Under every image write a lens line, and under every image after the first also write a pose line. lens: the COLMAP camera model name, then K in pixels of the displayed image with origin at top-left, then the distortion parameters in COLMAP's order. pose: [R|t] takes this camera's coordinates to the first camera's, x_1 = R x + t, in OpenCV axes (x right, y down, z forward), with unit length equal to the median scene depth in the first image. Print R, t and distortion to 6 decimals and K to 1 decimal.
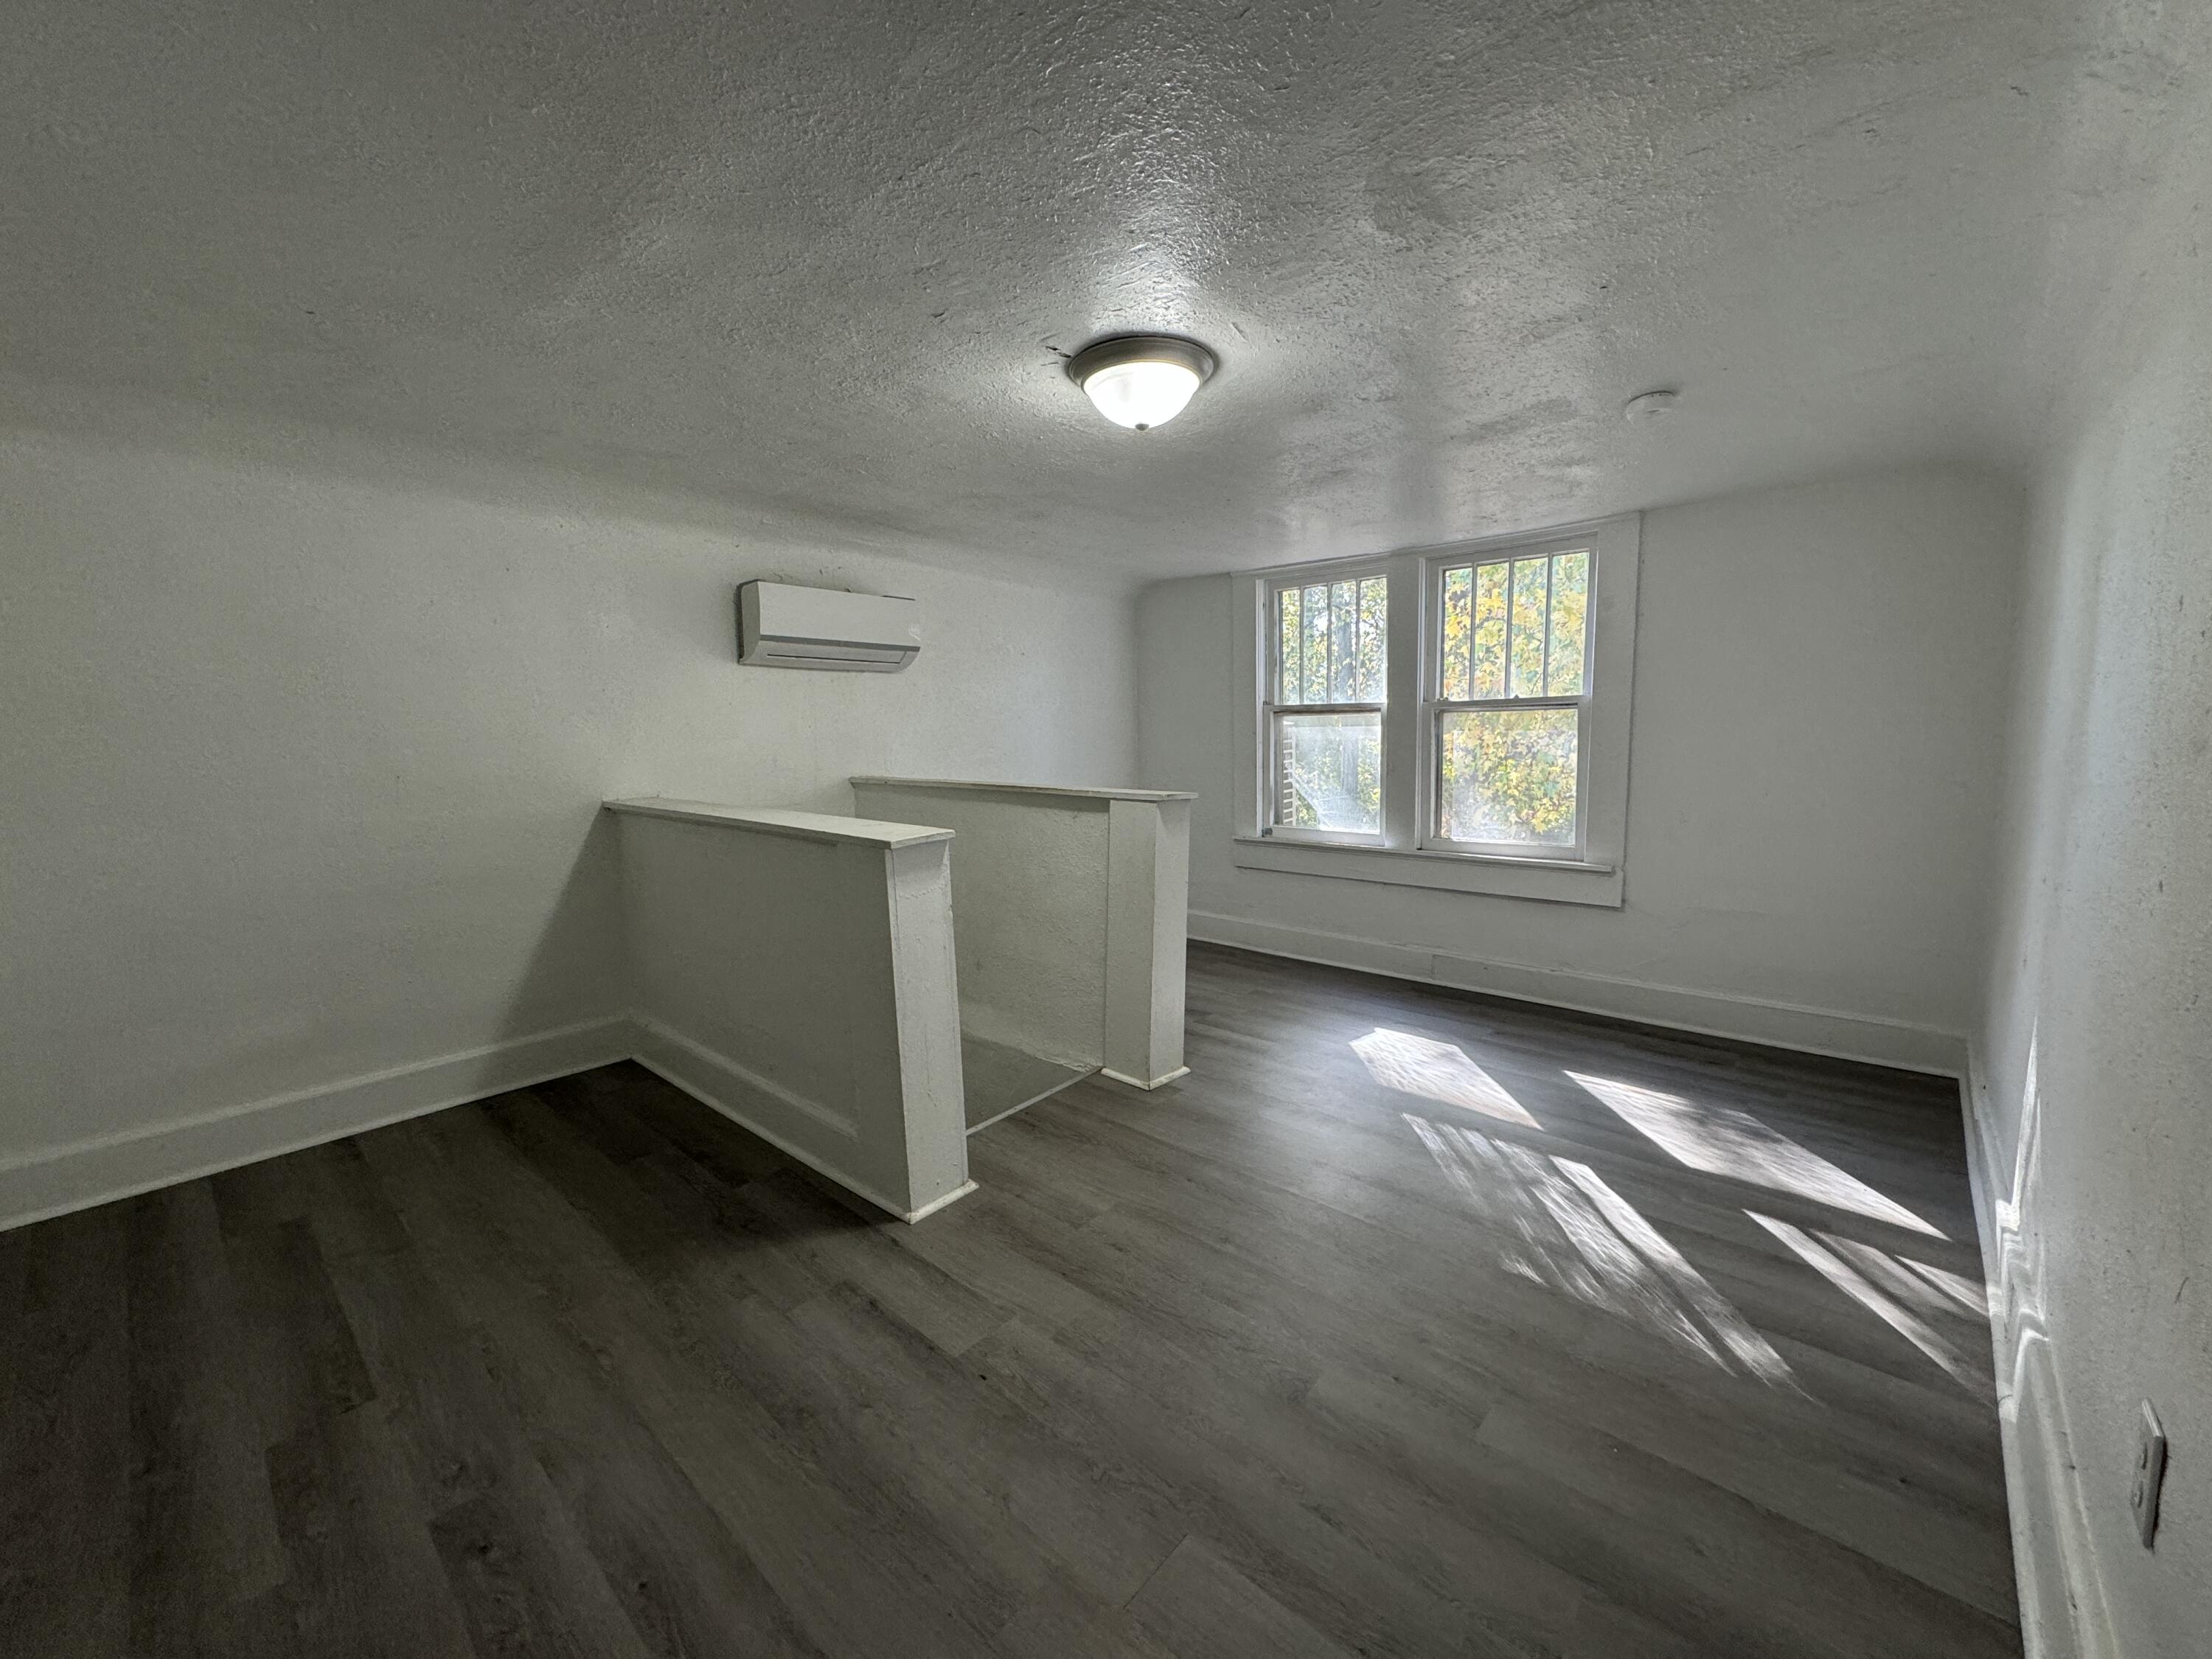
lens RADIAL K [[876.5, 0, 1109.4], [0, 876.5, 831.5], [0, 0, 1]] dist [-0.001888, 0.001053]
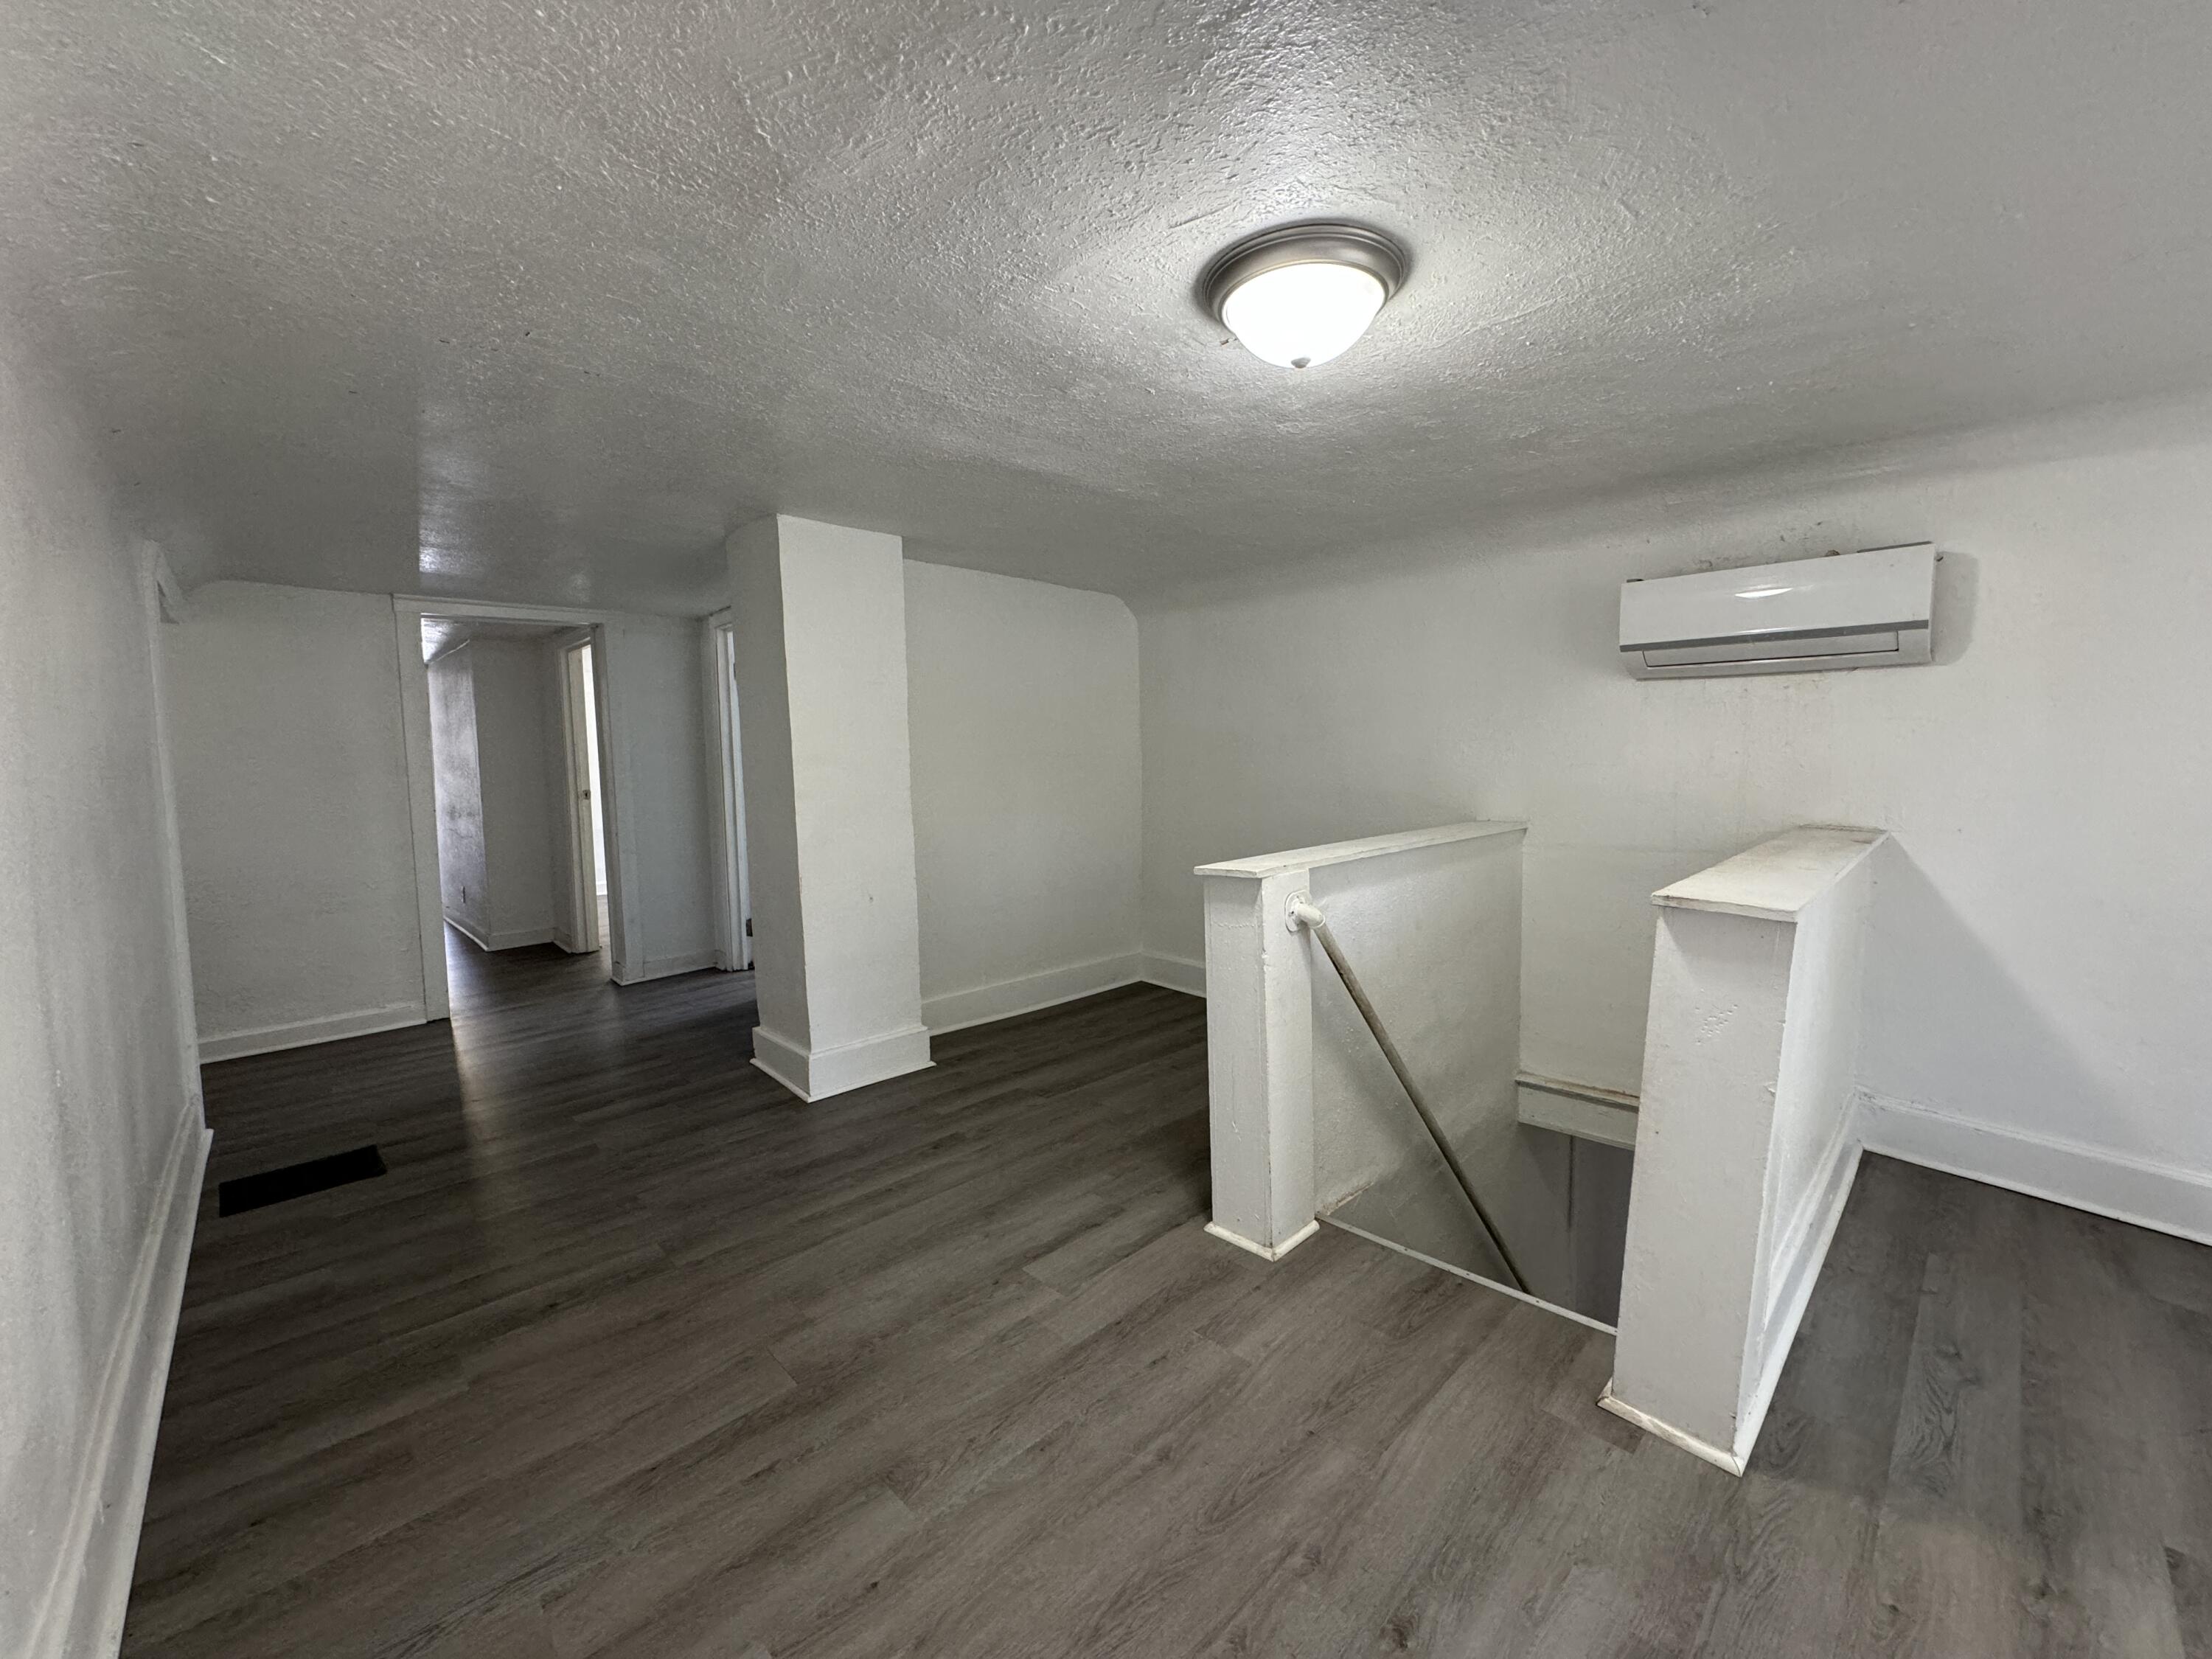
lens RADIAL K [[876.5, 0, 1099.3], [0, 876.5, 832.0], [0, 0, 1]] dist [-0.001888, 0.001053]
pose [[-0.071965, 0.105917, -0.991767, 0.909229], [-0.109203, 0.987531, 0.113389, -0.155564], [0.991411, 0.116464, -0.059501, 1.021754]]
